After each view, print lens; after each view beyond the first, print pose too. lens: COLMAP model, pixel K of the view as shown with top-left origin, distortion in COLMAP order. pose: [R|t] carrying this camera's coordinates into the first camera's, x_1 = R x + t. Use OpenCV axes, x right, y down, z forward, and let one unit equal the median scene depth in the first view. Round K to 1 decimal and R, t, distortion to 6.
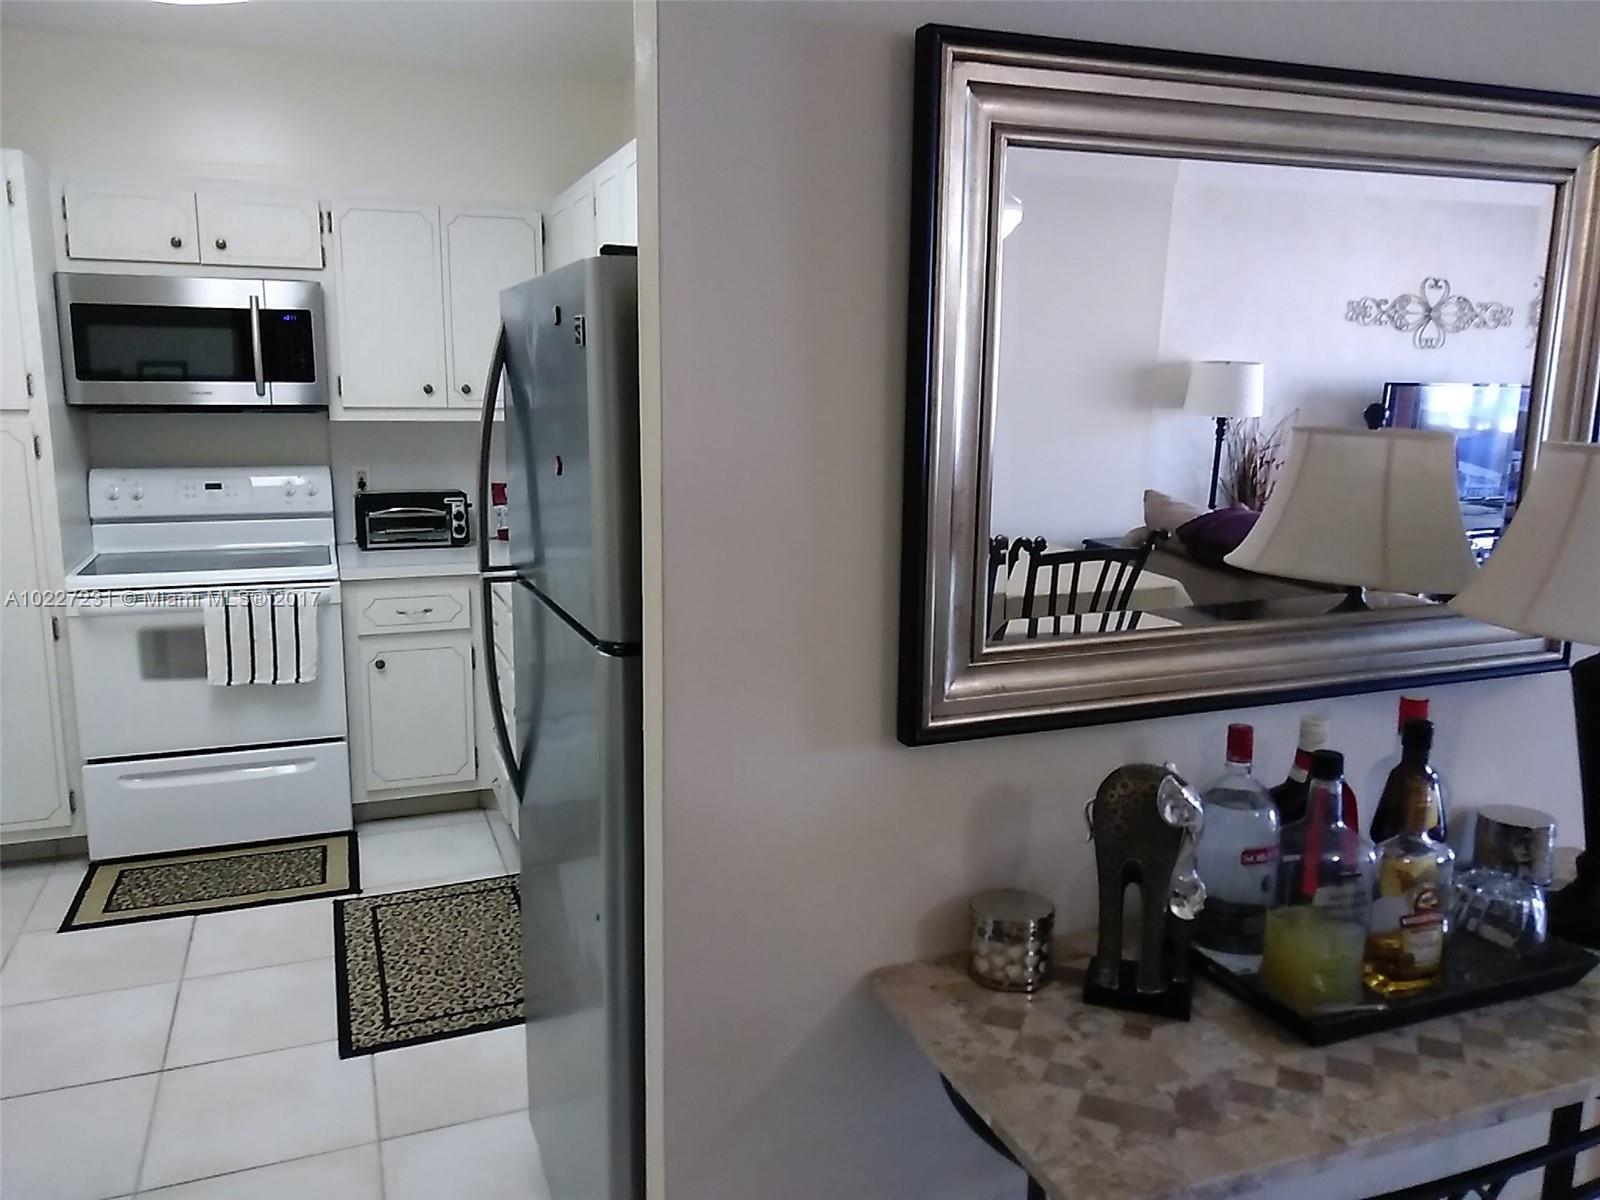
lens RADIAL K [[1217.2, 0, 800.0], [0, 1217.2, 600.0], [0, 0, 1]] dist [-0.000022, 0.001874]
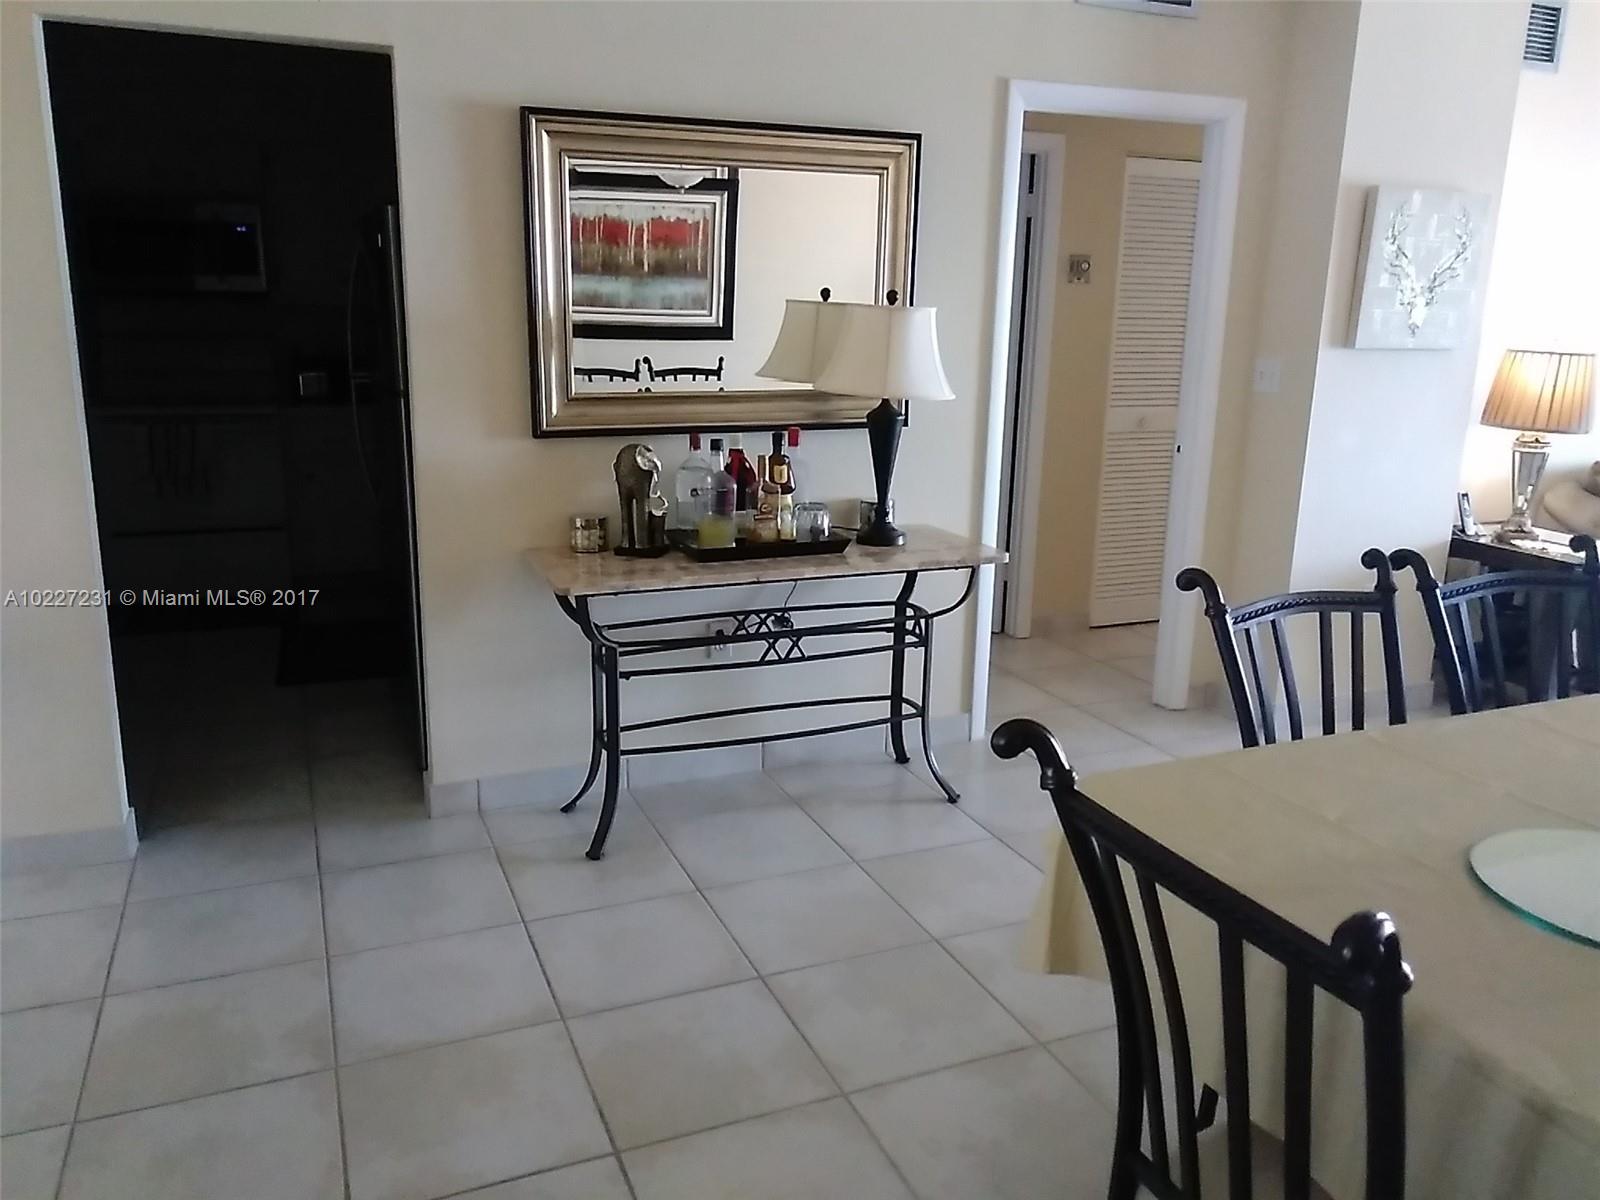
lens RADIAL K [[1217.2, 0, 800.0], [0, 1217.2, 600.0], [0, 0, 1]] dist [-0.000022, 0.001874]
pose [[0.999395, 0.013870, 0.031880, 0.490929], [-0.016412, 0.996586, 0.080911, 0.223804], [-0.030649, -0.081385, 0.996211, -1.190904]]
